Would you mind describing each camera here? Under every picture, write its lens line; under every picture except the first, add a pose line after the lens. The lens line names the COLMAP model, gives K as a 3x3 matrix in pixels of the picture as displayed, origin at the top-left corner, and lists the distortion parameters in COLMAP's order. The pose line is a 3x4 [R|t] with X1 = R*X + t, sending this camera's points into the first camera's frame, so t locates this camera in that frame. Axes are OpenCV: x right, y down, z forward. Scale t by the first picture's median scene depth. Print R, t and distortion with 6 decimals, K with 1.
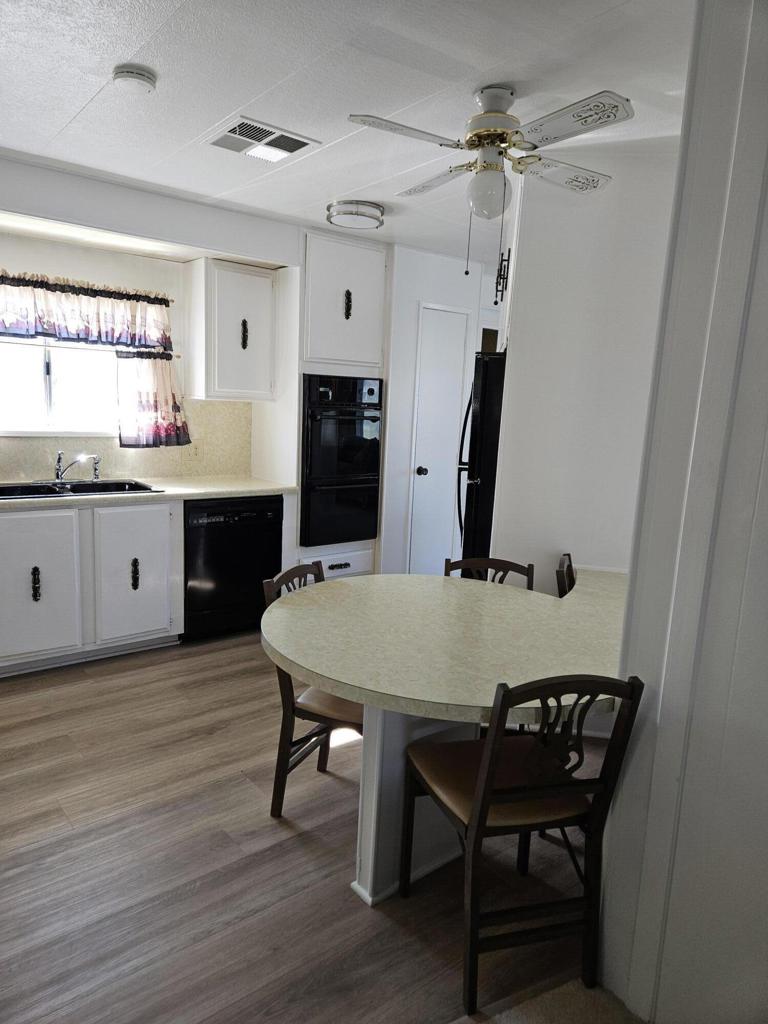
lens RADIAL K [[680.6, 0, 389.8], [0, 680.6, 514.6], [0, 0, 1]] dist [0.041603, -0.011968]
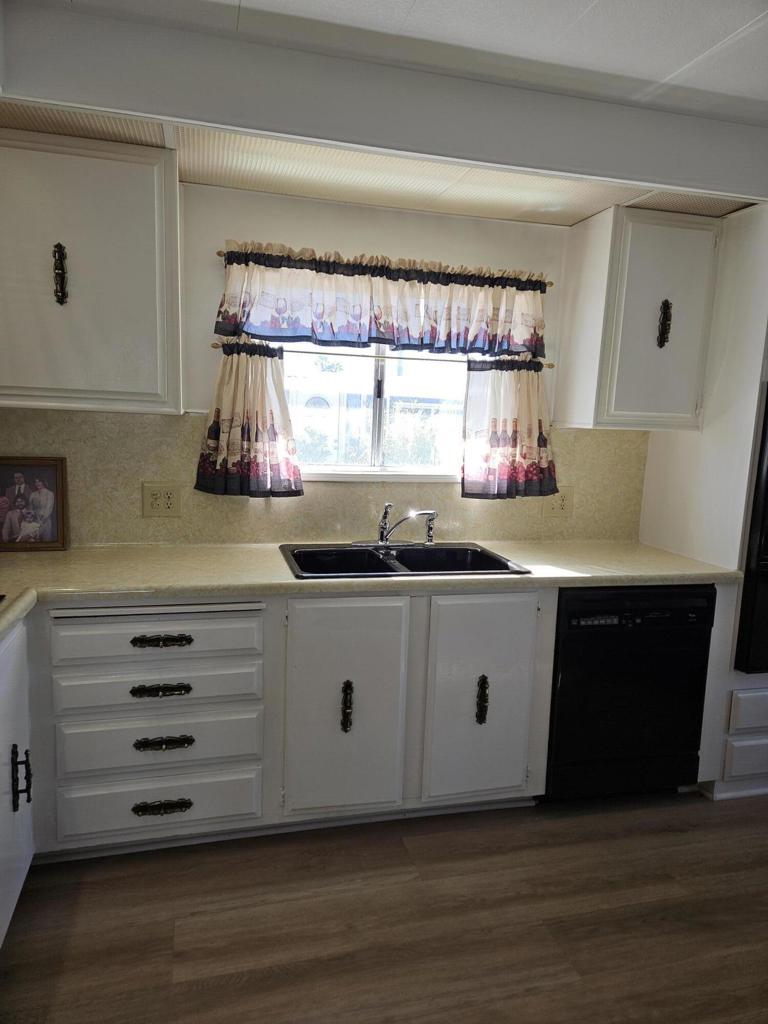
lens RADIAL K [[680.6, 0, 381.8], [0, 680.6, 512.6], [0, 0, 1]] dist [0.041603, -0.011968]
pose [[0.911275, 0.046966, -0.409111, -0.190279], [-0.063405, 0.997631, -0.026702, -0.061051], [0.406888, 0.050273, 0.912094, 0.344137]]
